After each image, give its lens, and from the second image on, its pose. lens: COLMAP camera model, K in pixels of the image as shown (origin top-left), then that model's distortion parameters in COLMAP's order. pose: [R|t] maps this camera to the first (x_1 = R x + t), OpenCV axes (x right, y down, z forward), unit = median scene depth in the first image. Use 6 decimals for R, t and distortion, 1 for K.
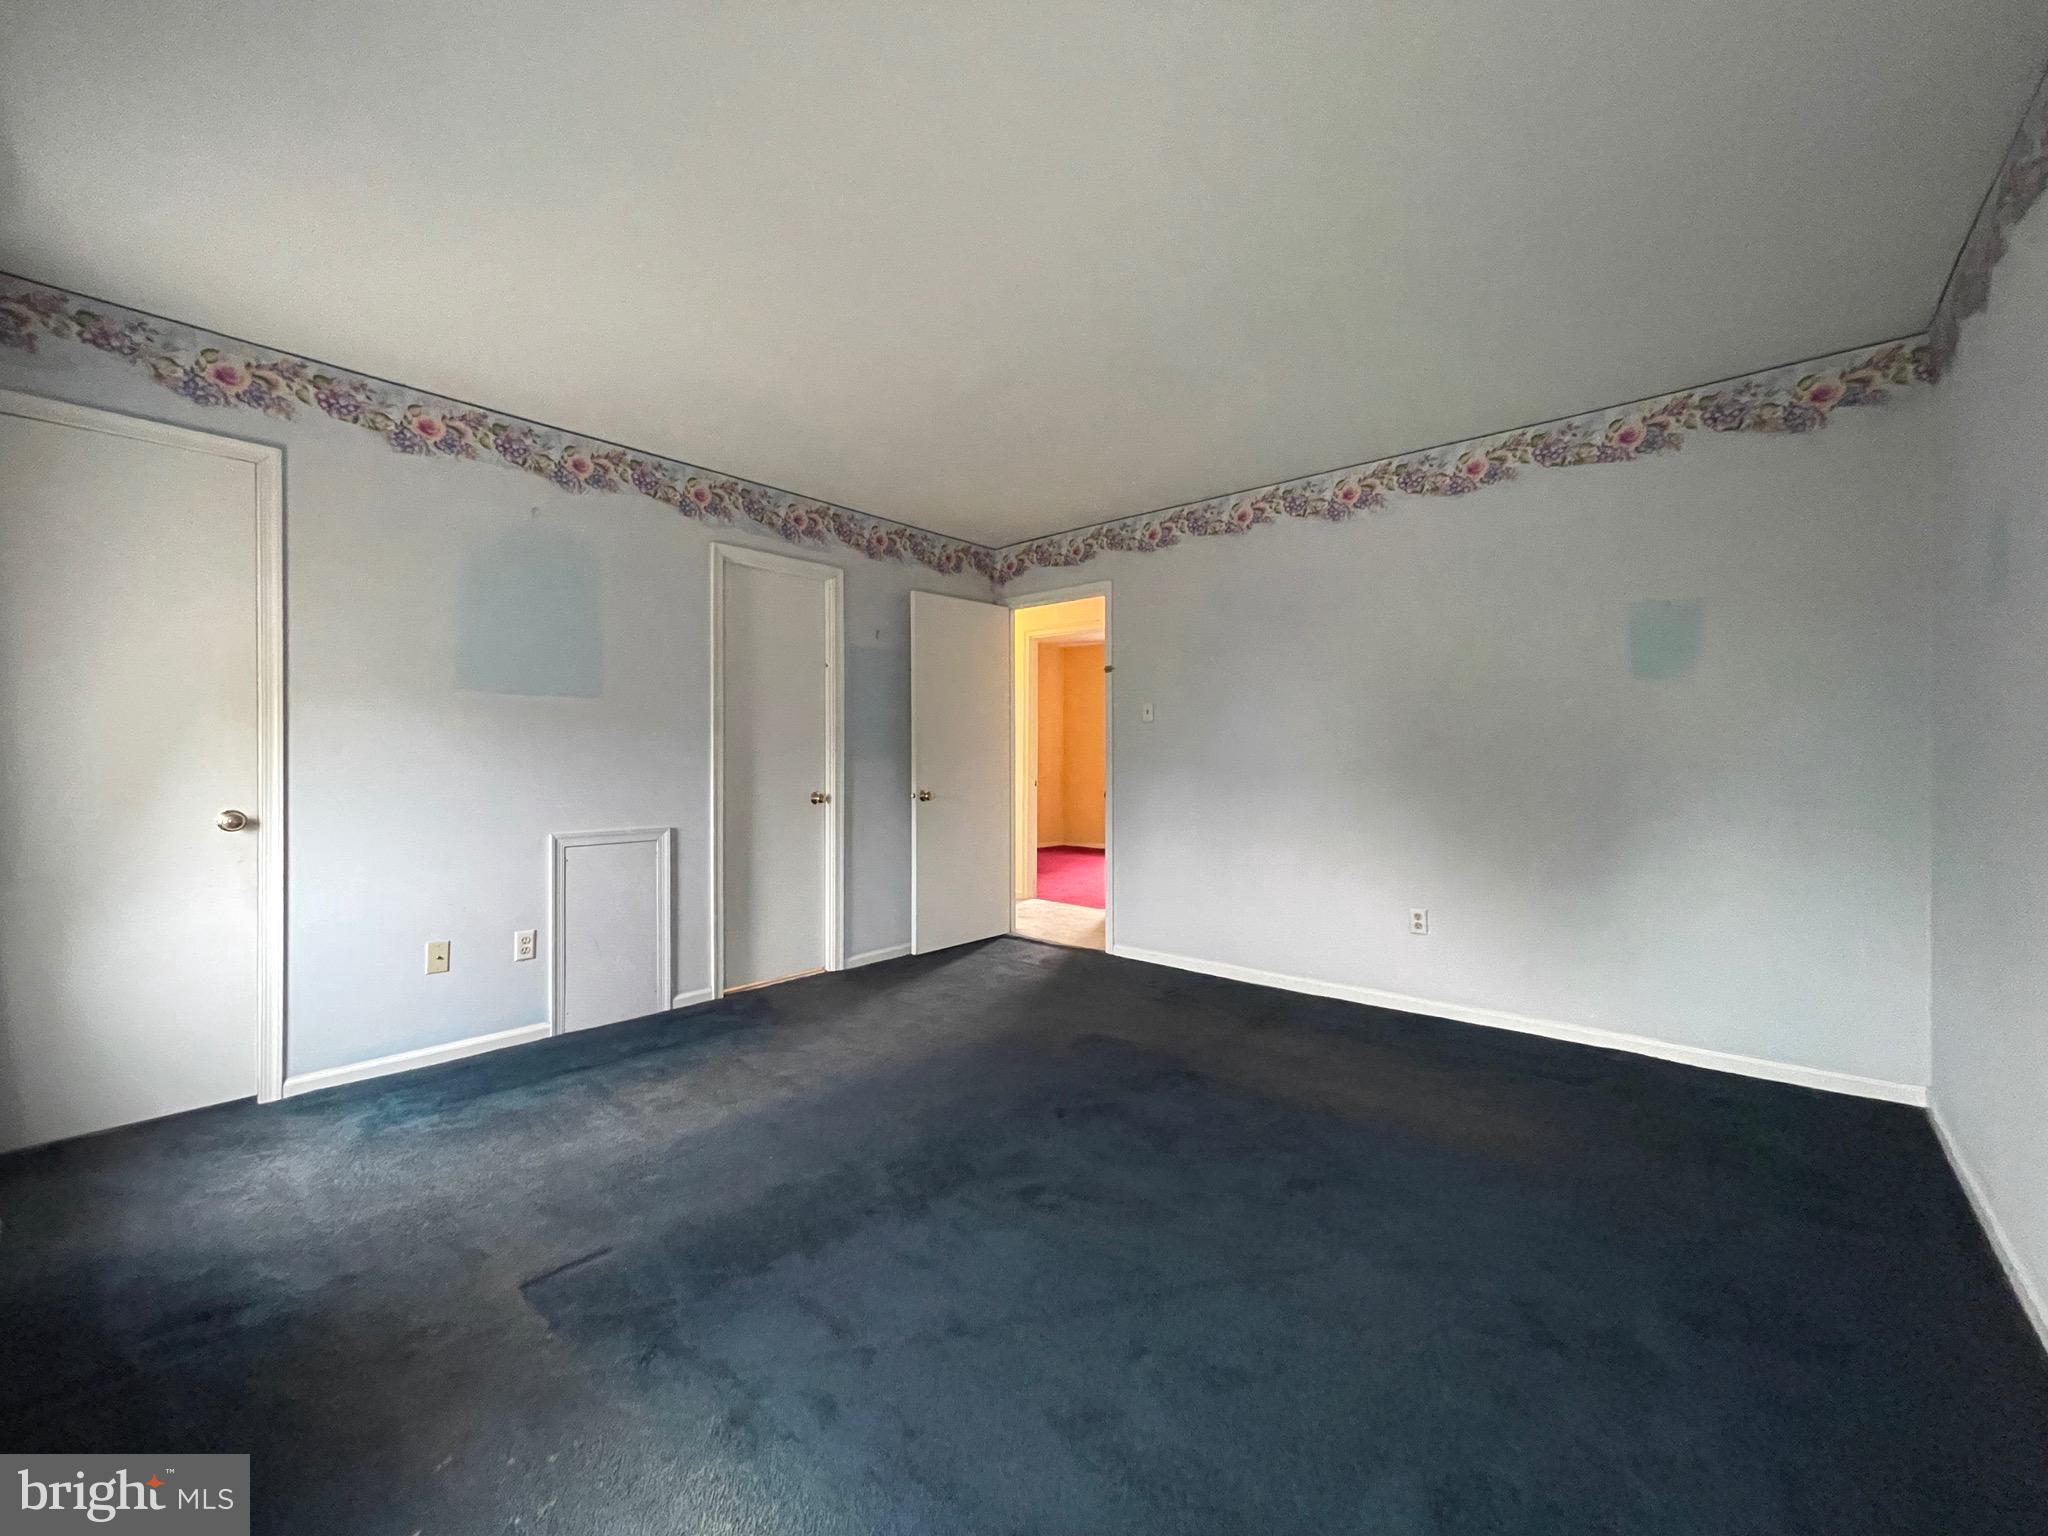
lens RADIAL K [[830.4, 0, 1022.9], [0, 830.4, 753.7], [0, 0, 1]] dist [0.001056, -0.000617]
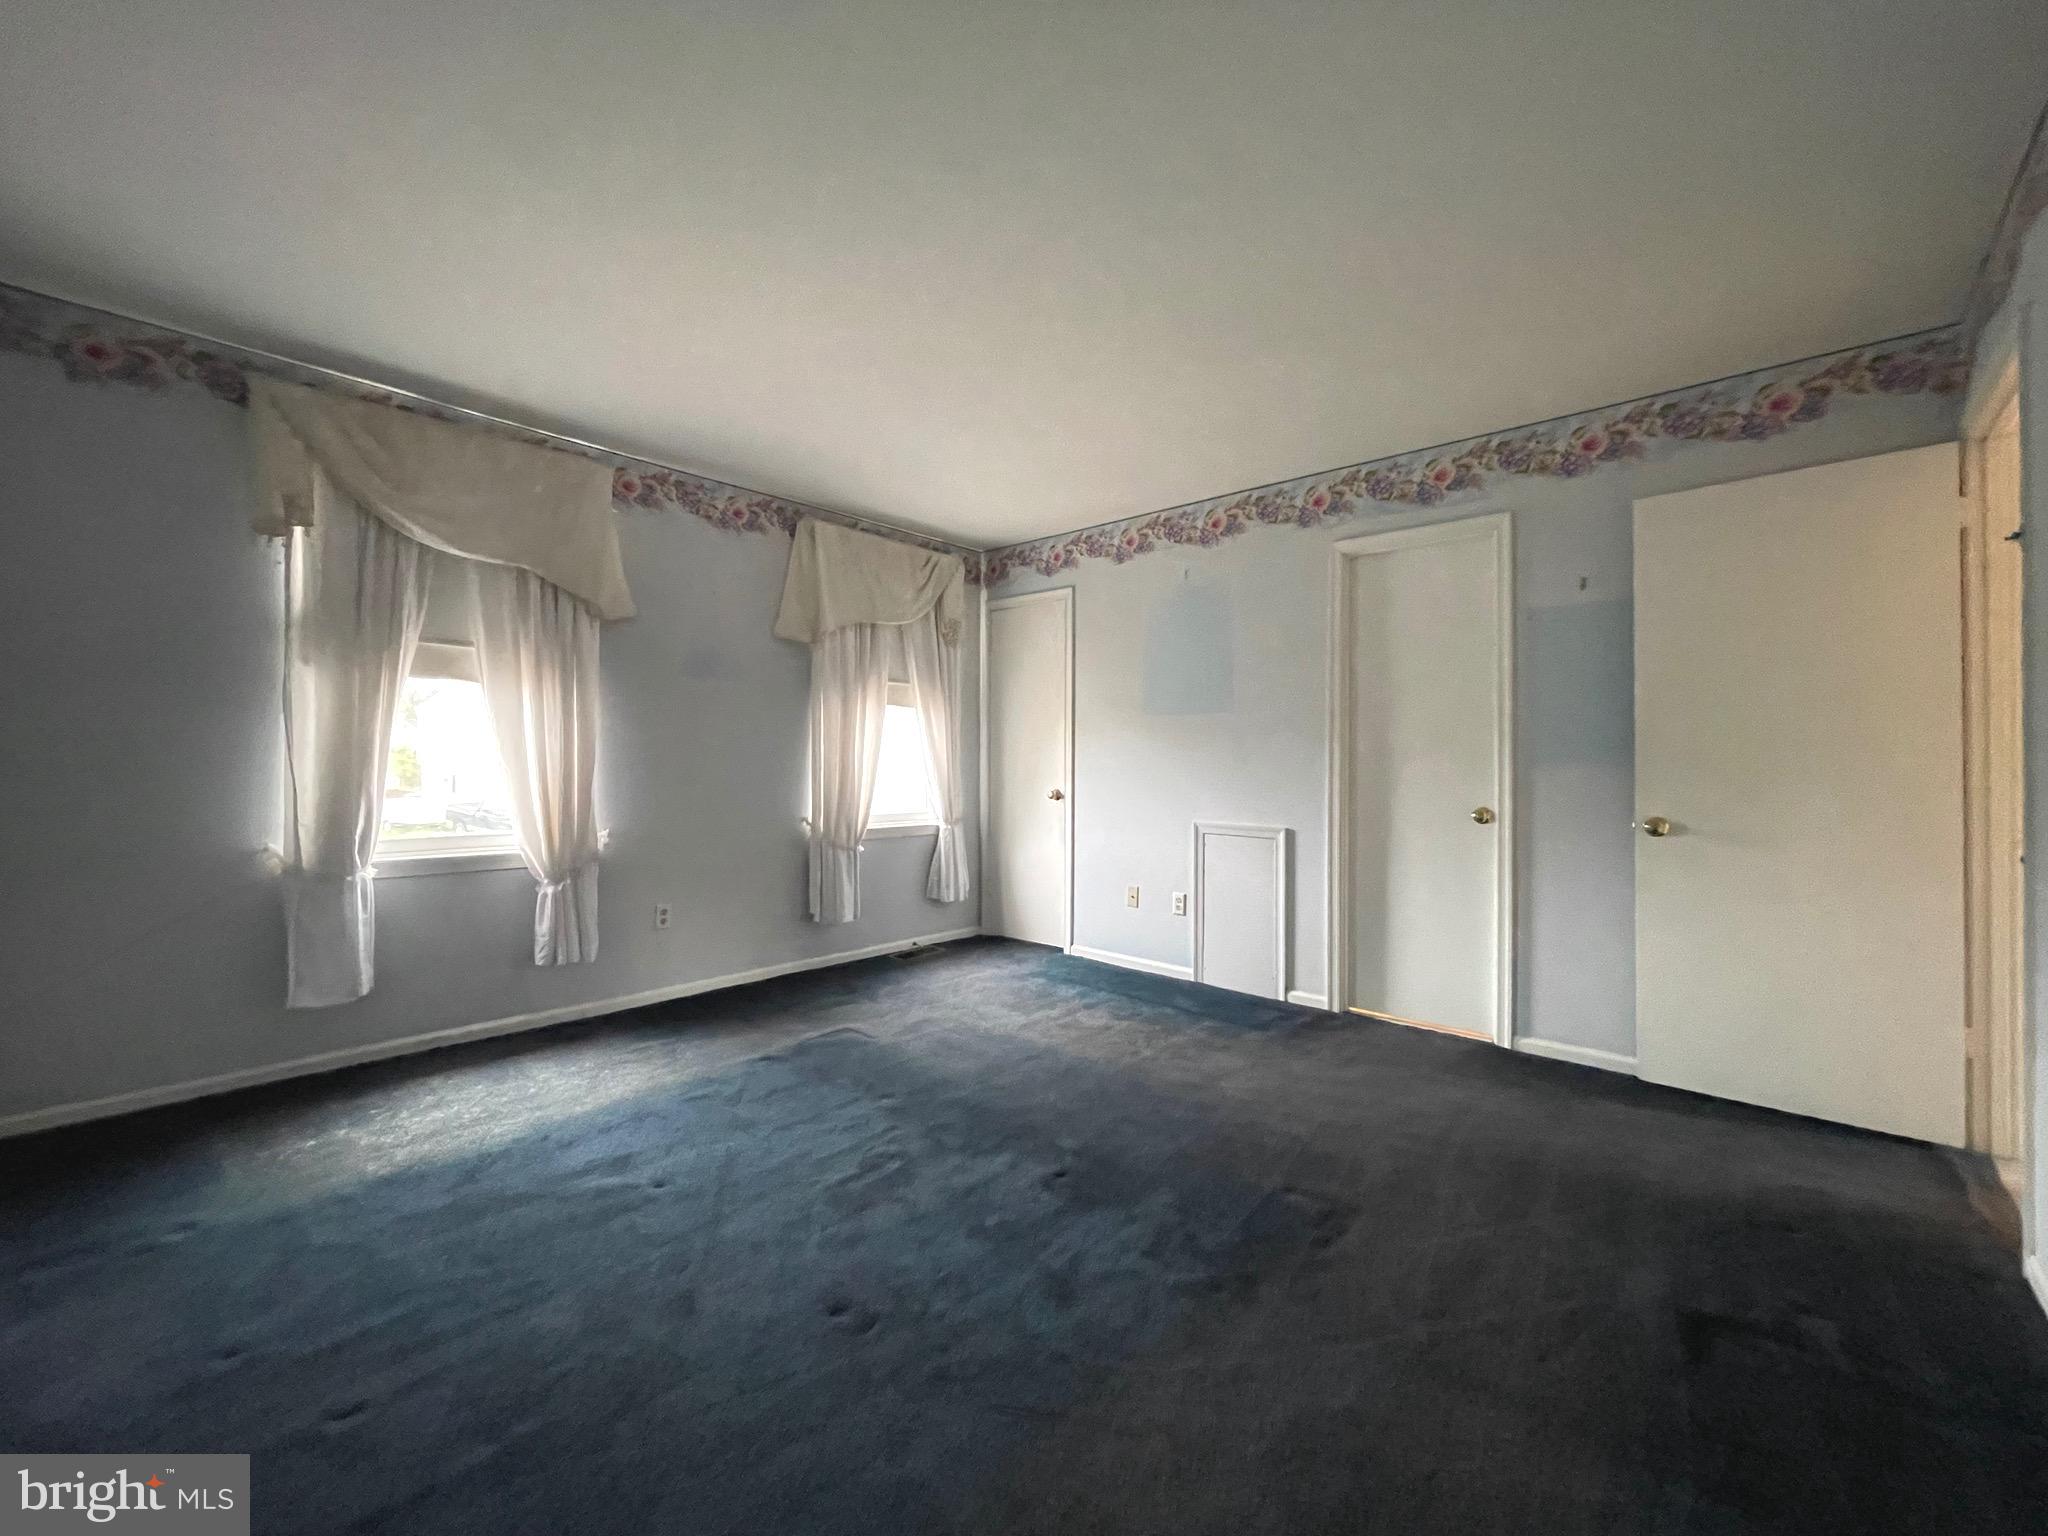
lens RADIAL K [[829.0, 0, 1024.2], [0, 829.0, 754.7], [0, 0, 1]] dist [-0.000915, 0.000307]
pose [[-0.024040, -0.014067, -0.999612, 0.682227], [-0.005900, 0.999886, -0.013929, 0.012738], [0.999694, 0.005563, -0.024121, 0.738995]]
